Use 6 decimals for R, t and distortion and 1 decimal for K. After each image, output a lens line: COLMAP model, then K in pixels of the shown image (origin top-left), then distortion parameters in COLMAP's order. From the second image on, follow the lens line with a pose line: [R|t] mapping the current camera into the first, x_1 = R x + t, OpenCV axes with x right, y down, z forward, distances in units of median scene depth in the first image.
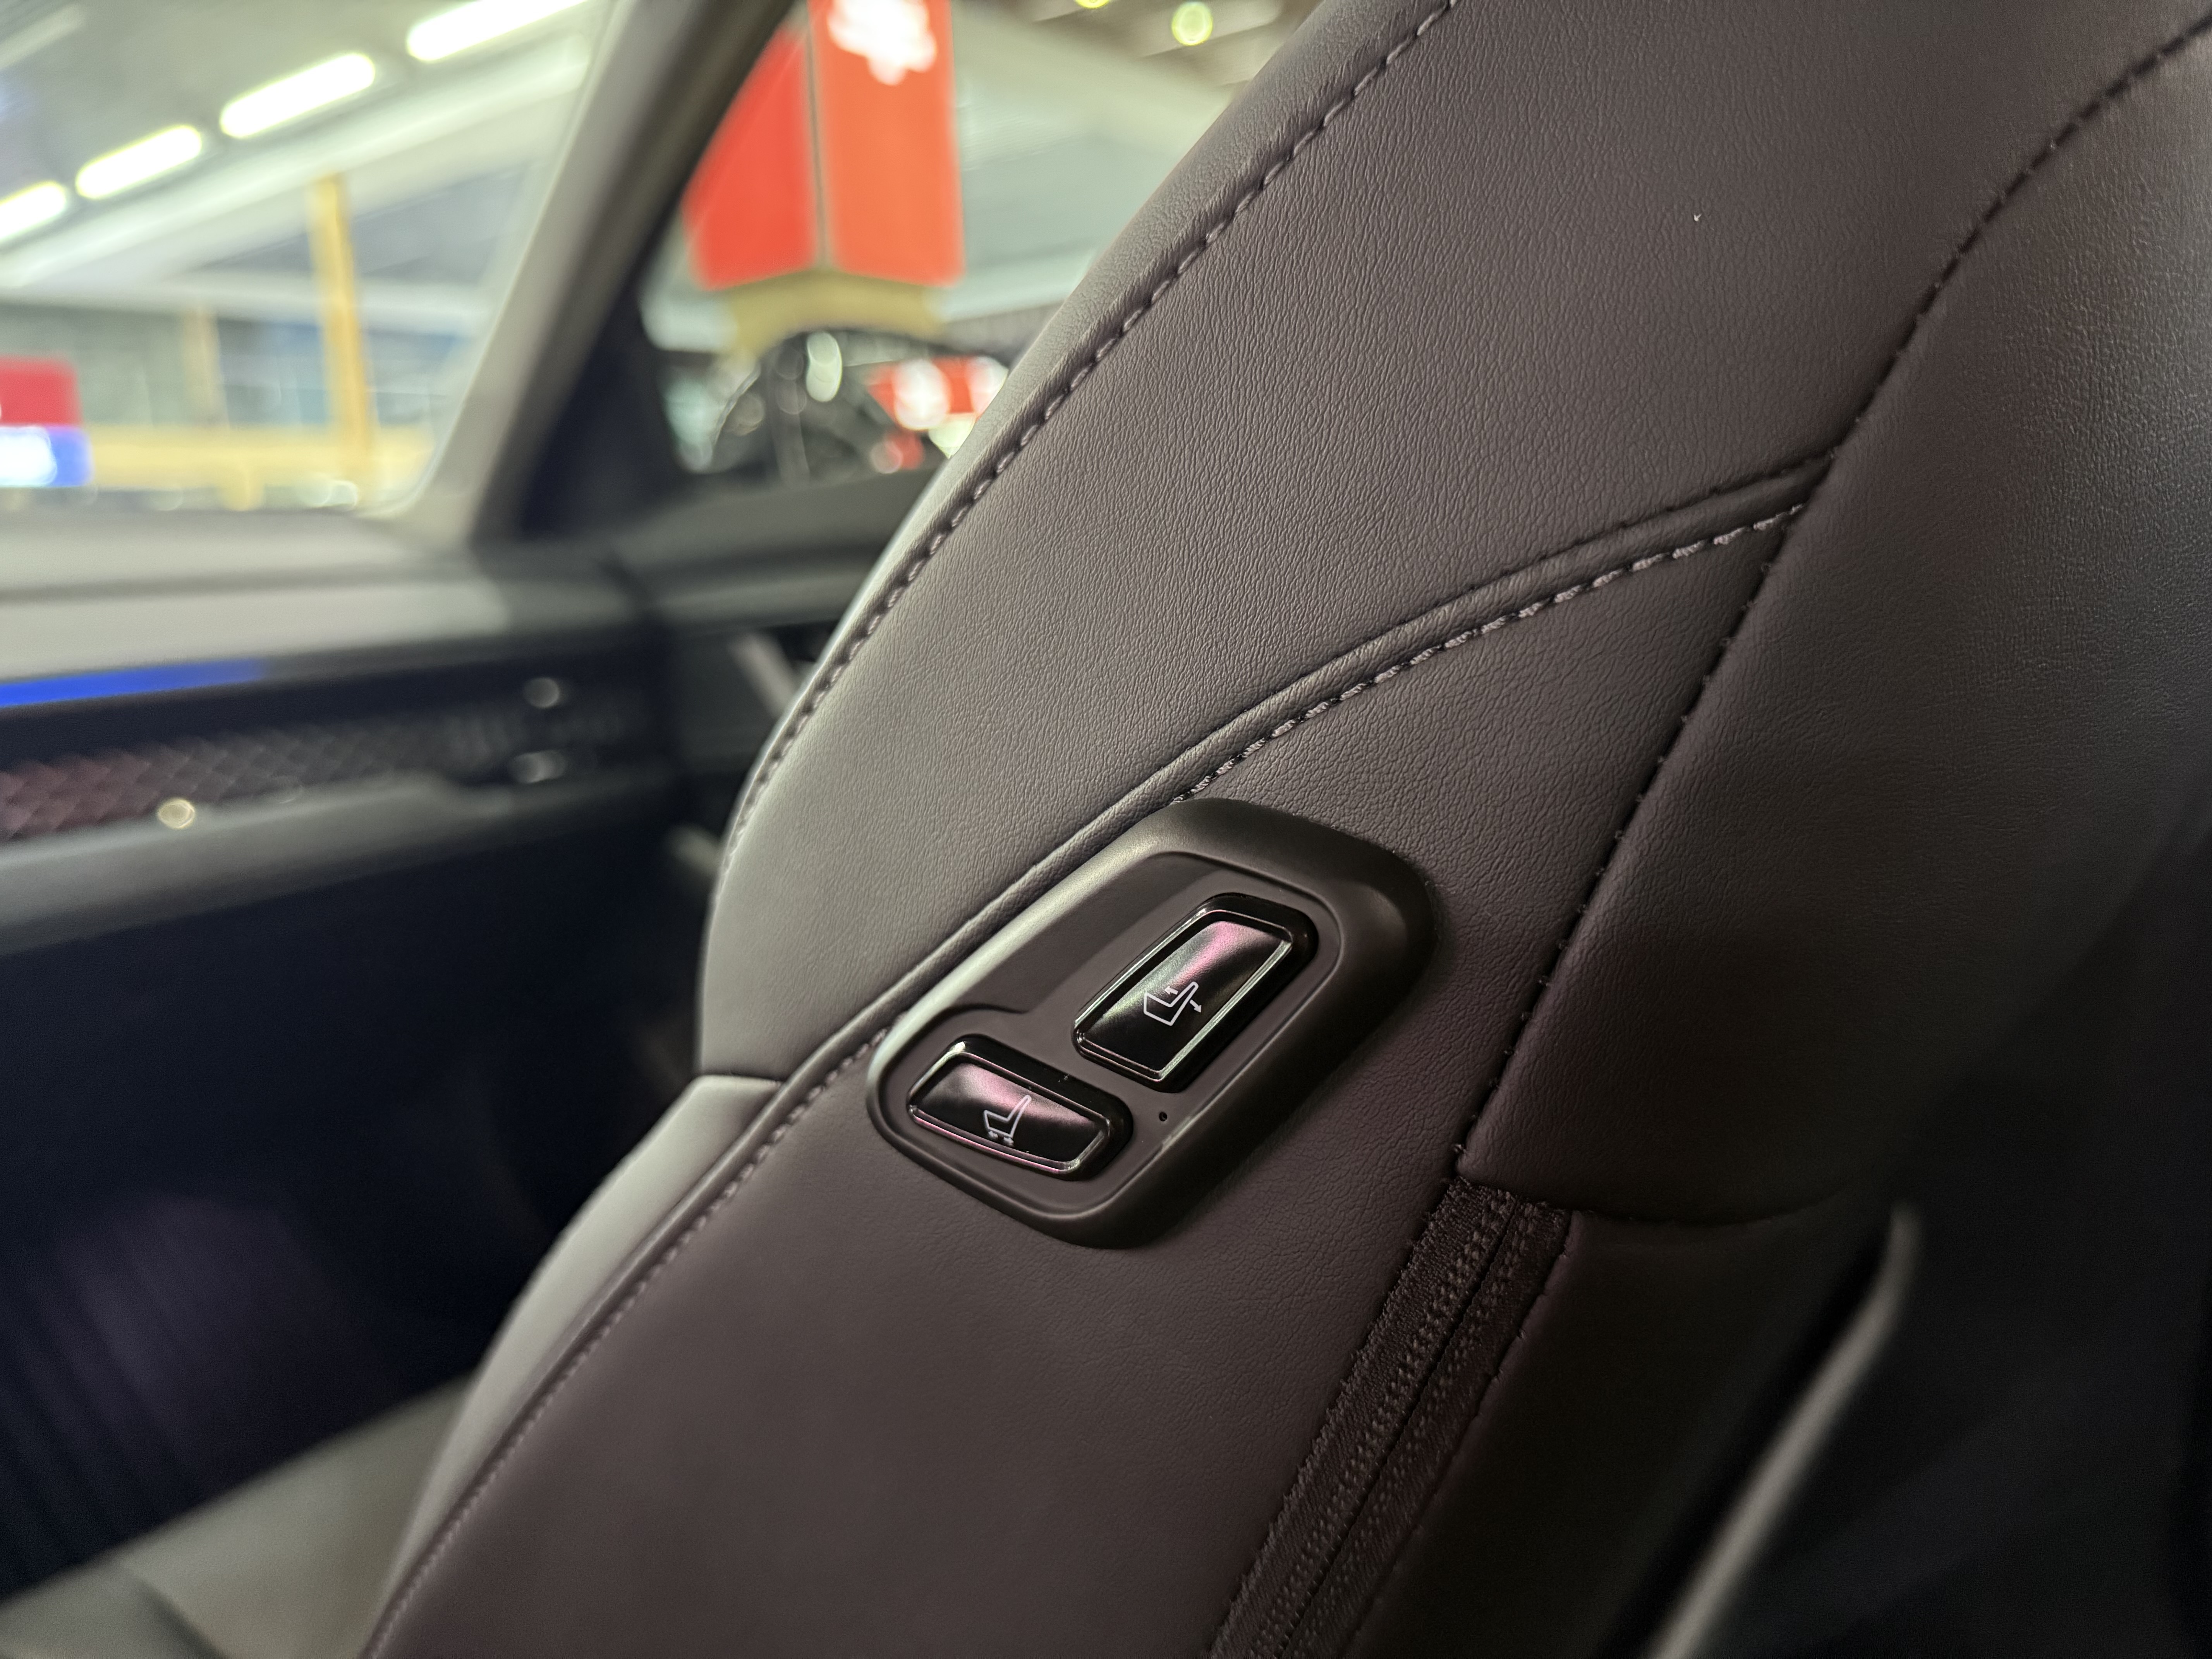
lens RADIAL K [[1563.8, 0, 1106.0], [0, 1563.8, 829.5], [0, 0, 1]] dist [-0.001195, -0.003664]
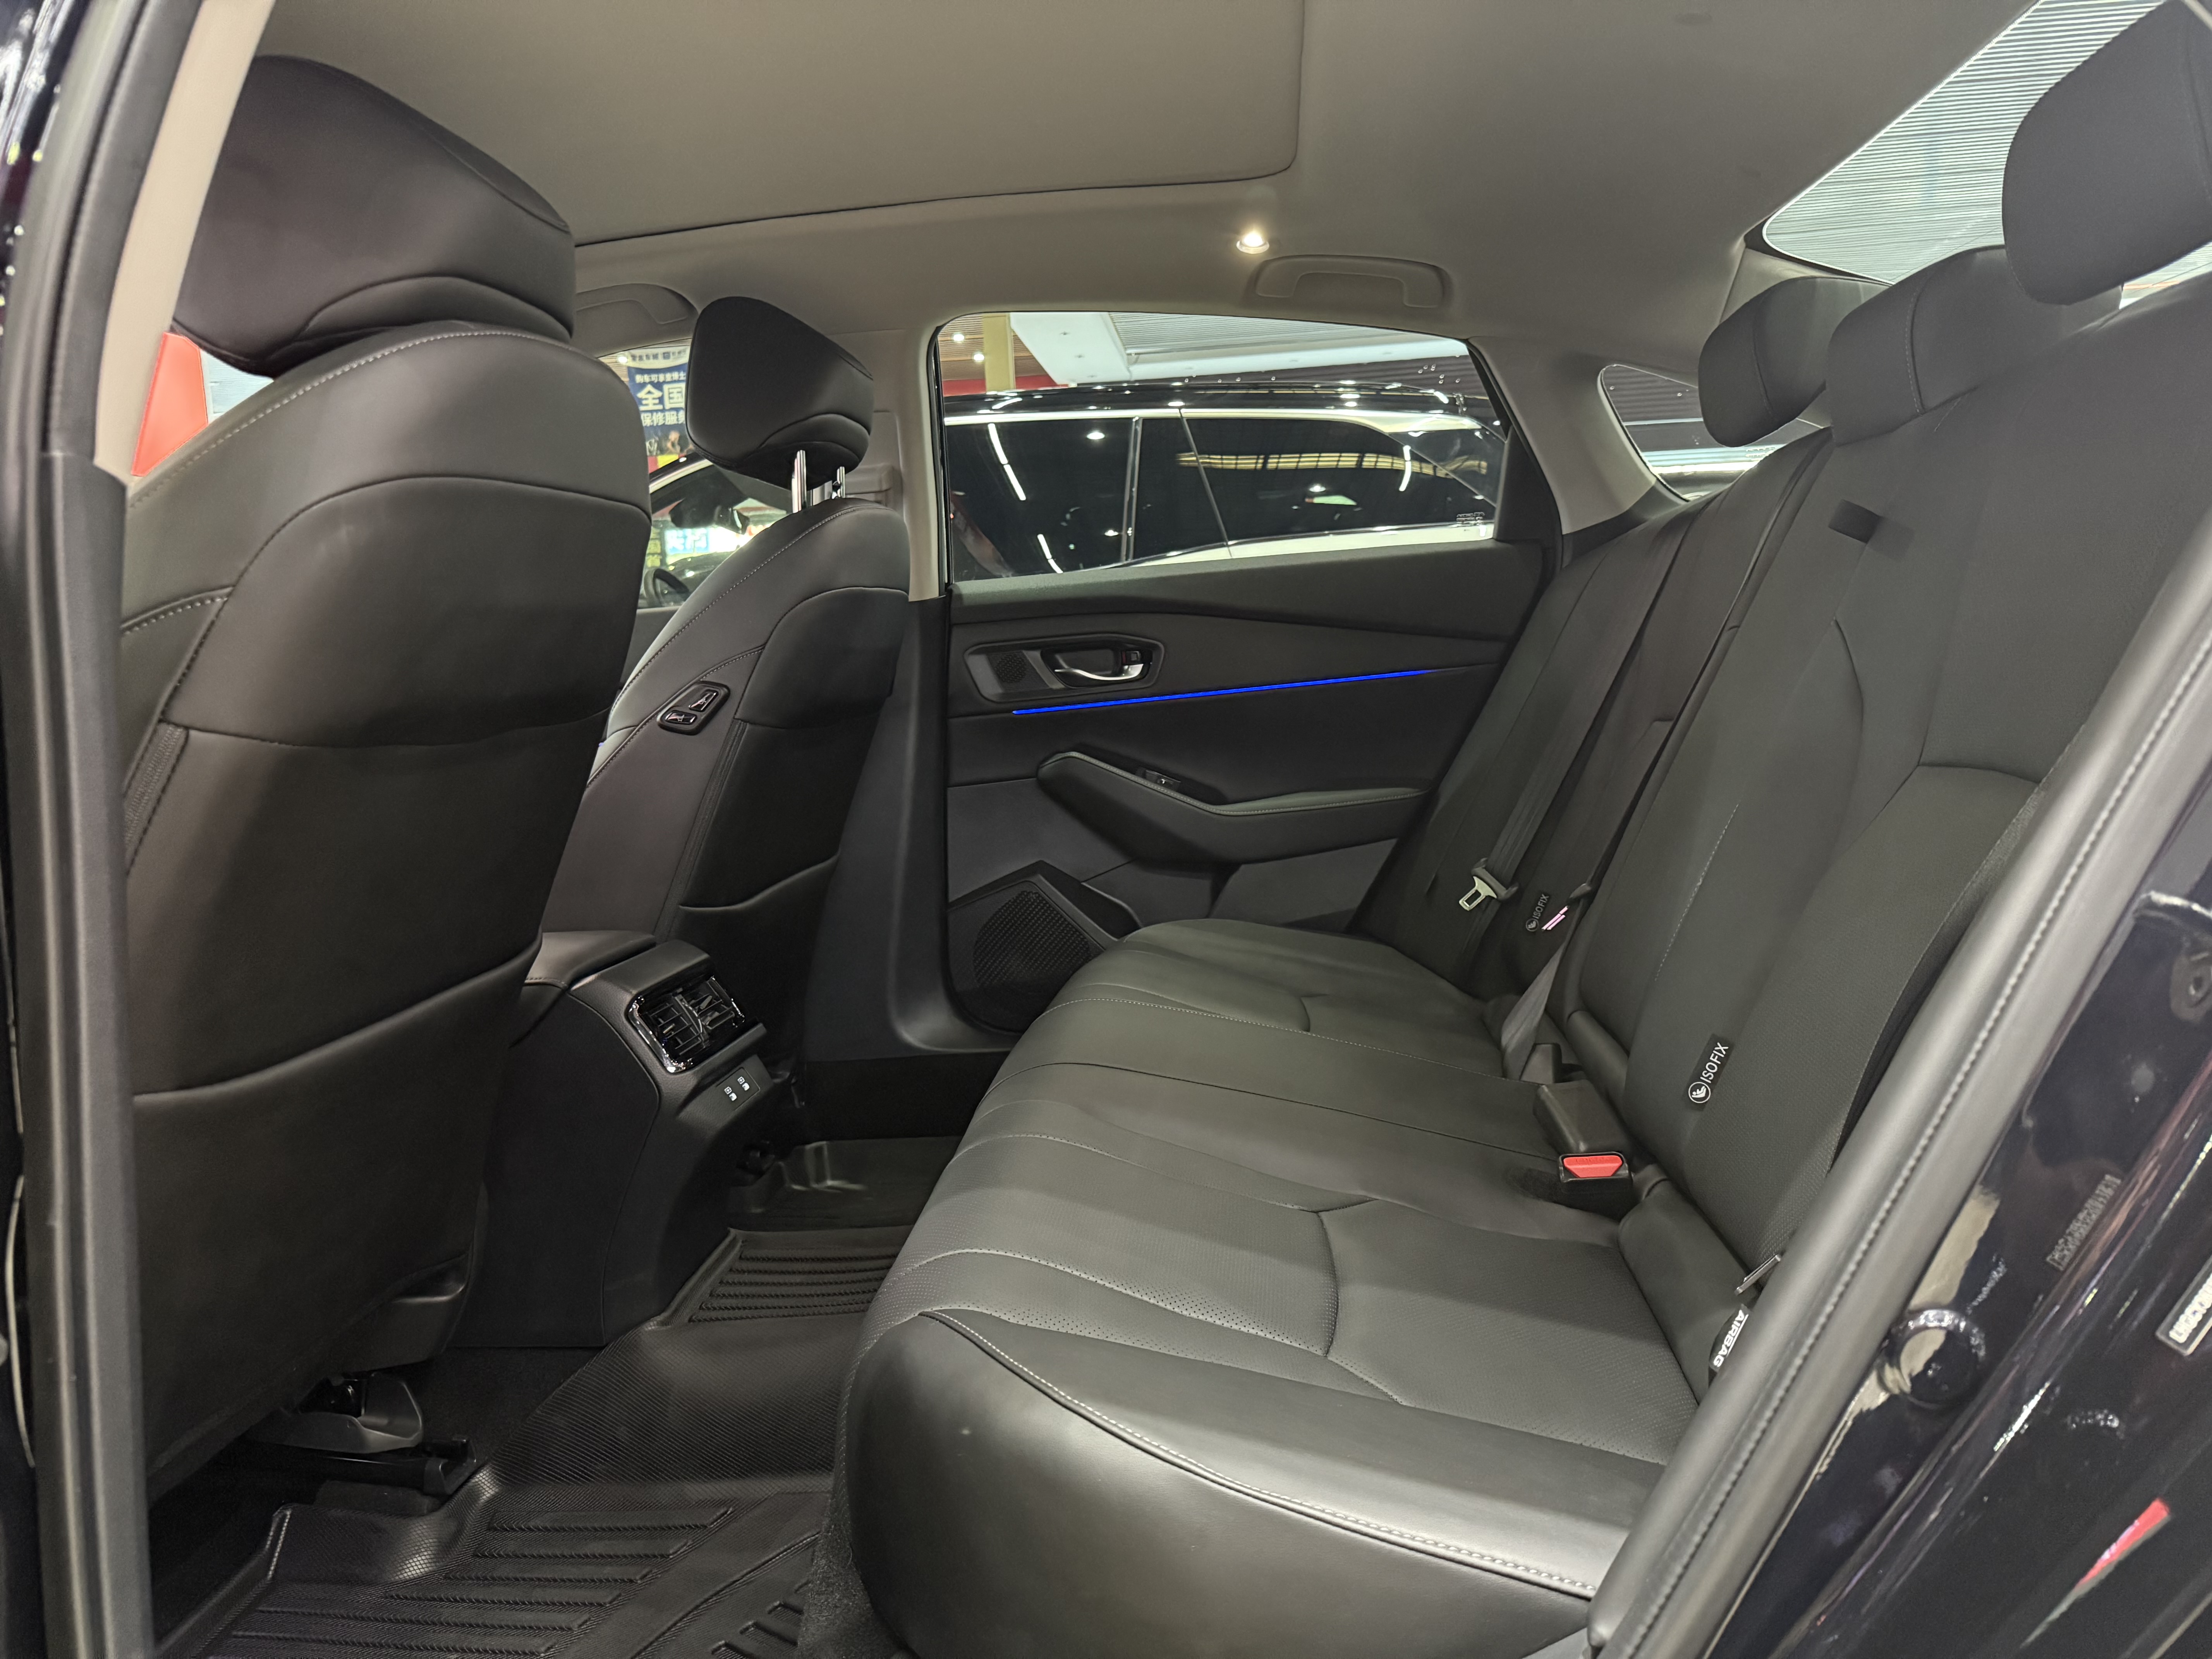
lens RADIAL K [[1513.6, 0, 1111.0], [0, 1513.6, 830.7], [0, 0, 1]] dist [0.123914, -0.002123]
pose [[0.868377, -0.056492, 0.492676, -2.273135], [0.093038, 0.994408, -0.049963, 1.493032], [-0.487099, 0.089225, 0.868777, -7.689496]]
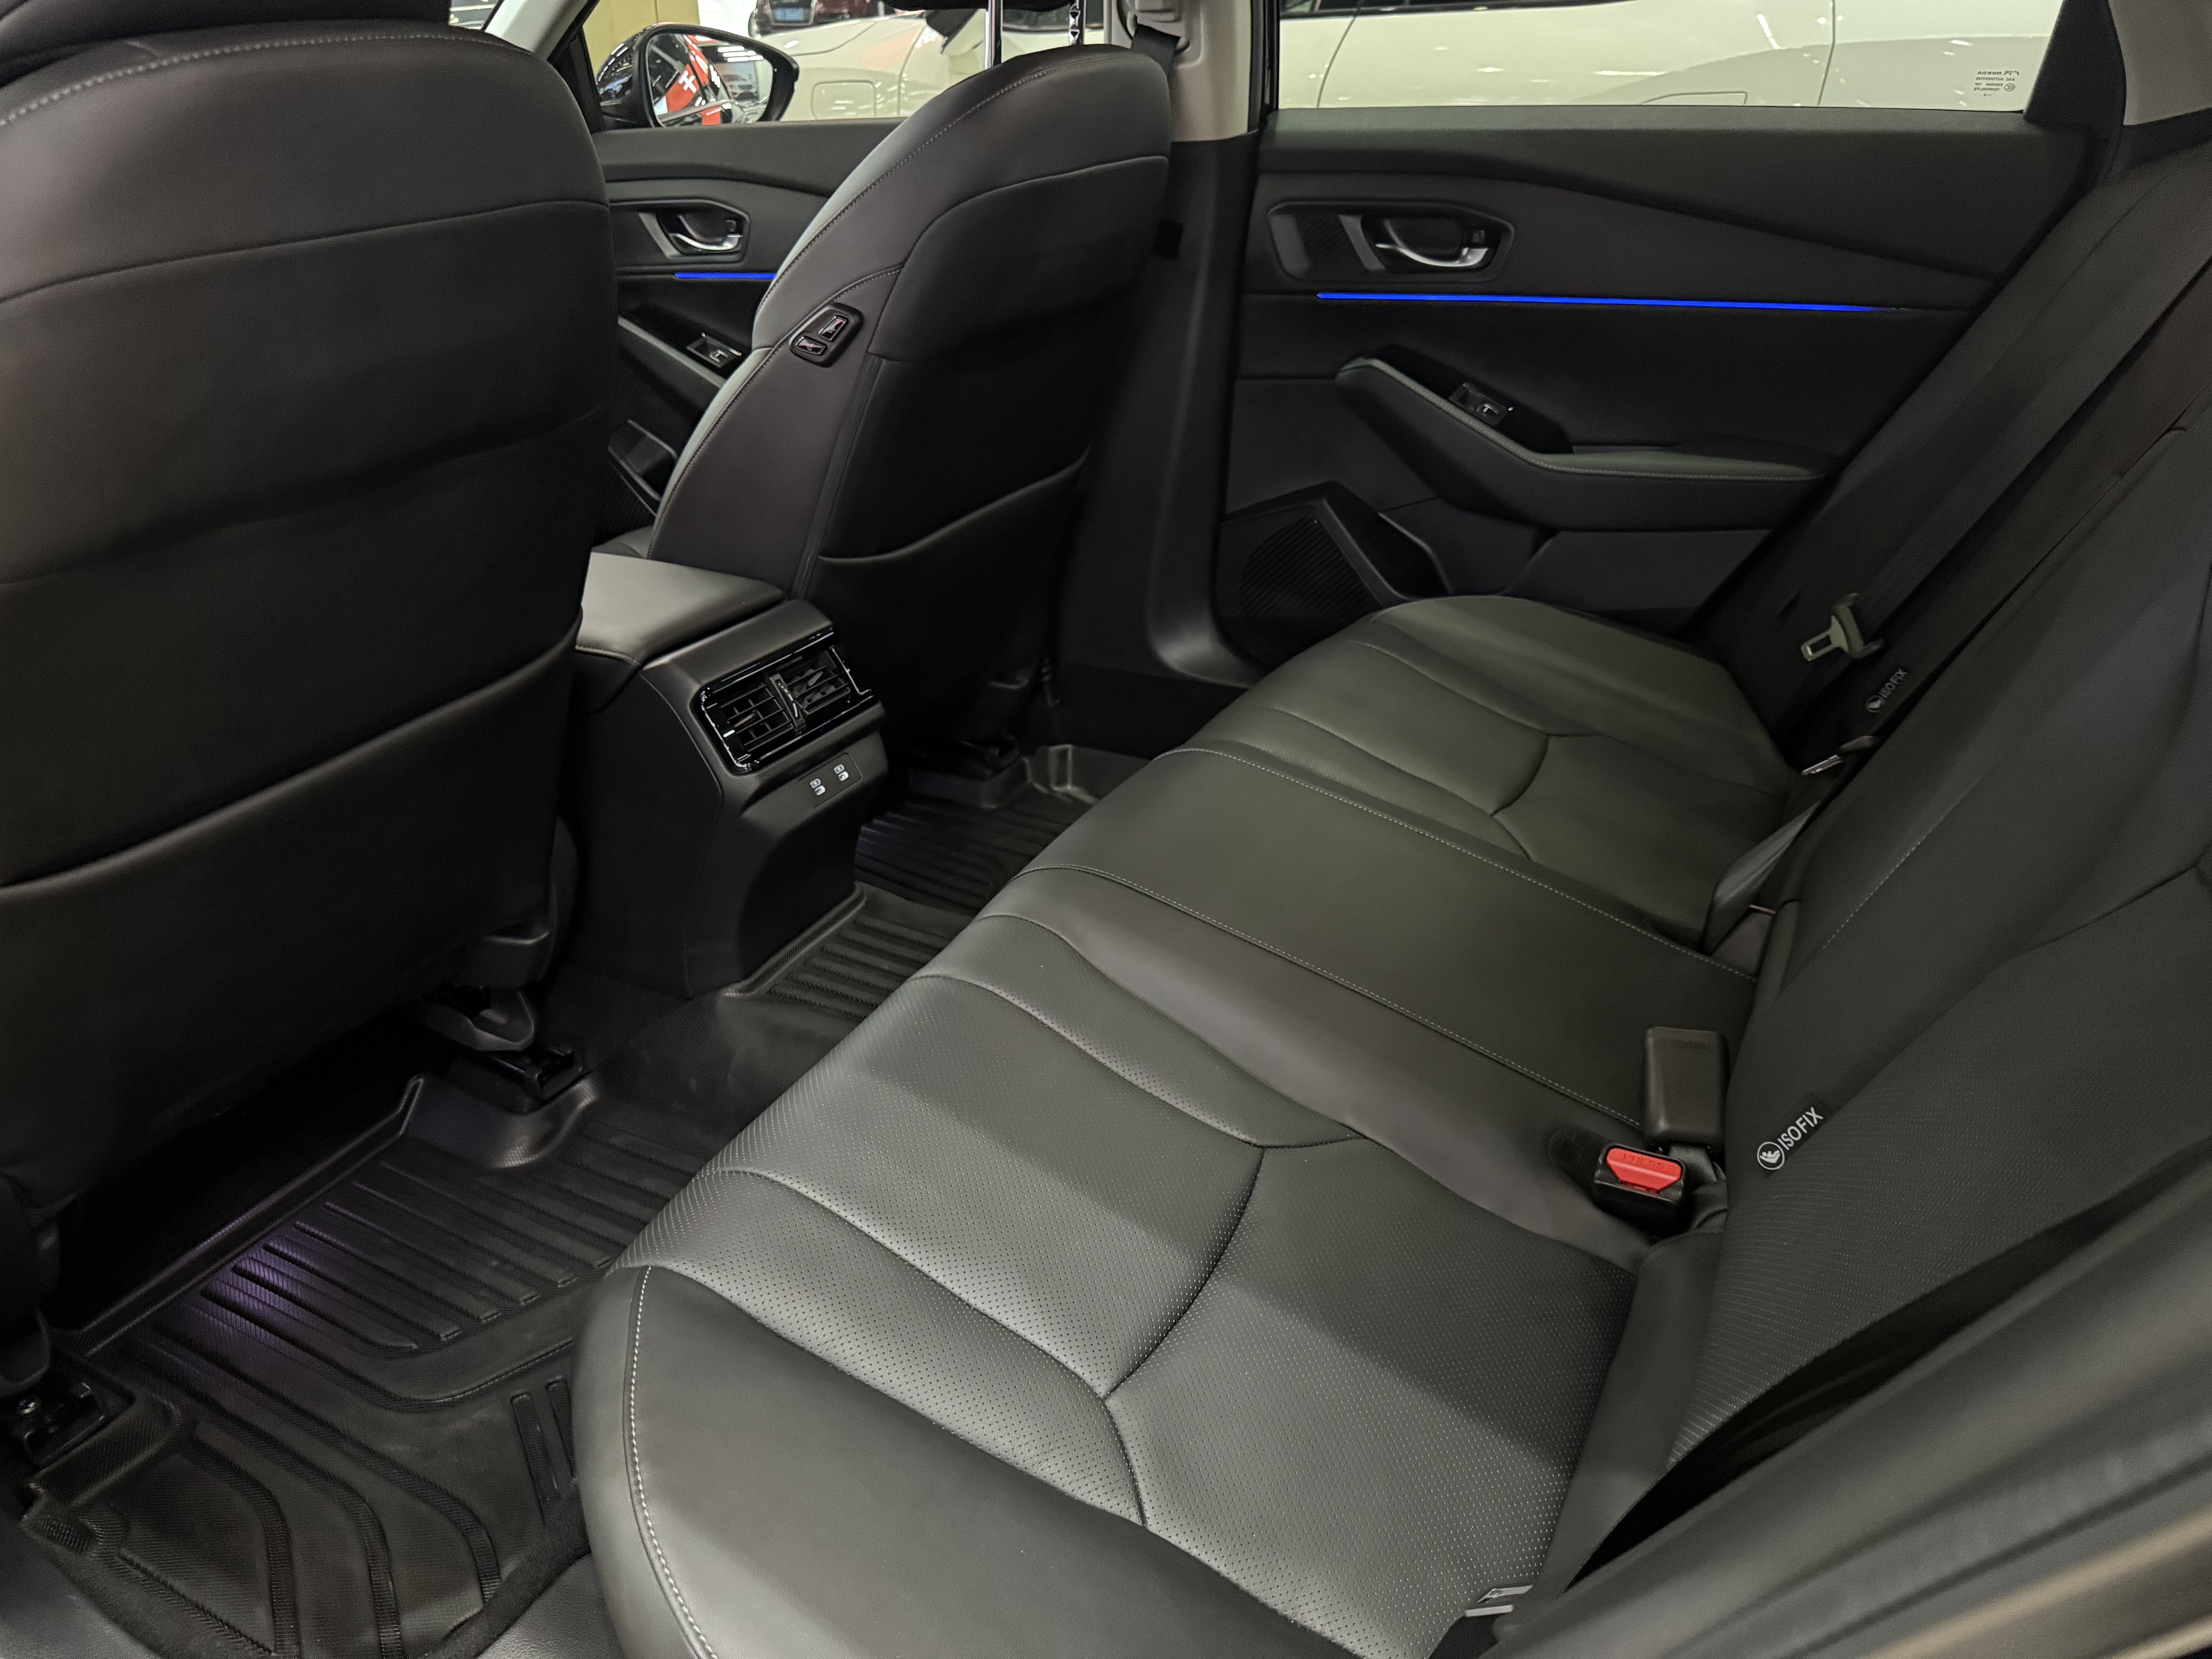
lens RADIAL K [[1550.3, 0, 1106.0], [0, 1550.3, 829.5], [0, 0, 1]] dist [0.134679, -0.206379]
pose [[0.986347, -0.030177, 0.161892, 0.045989], [-0.019443, 0.954852, 0.296446, 0.135522], [-0.163529, -0.295546, 0.941228, -7.228971]]
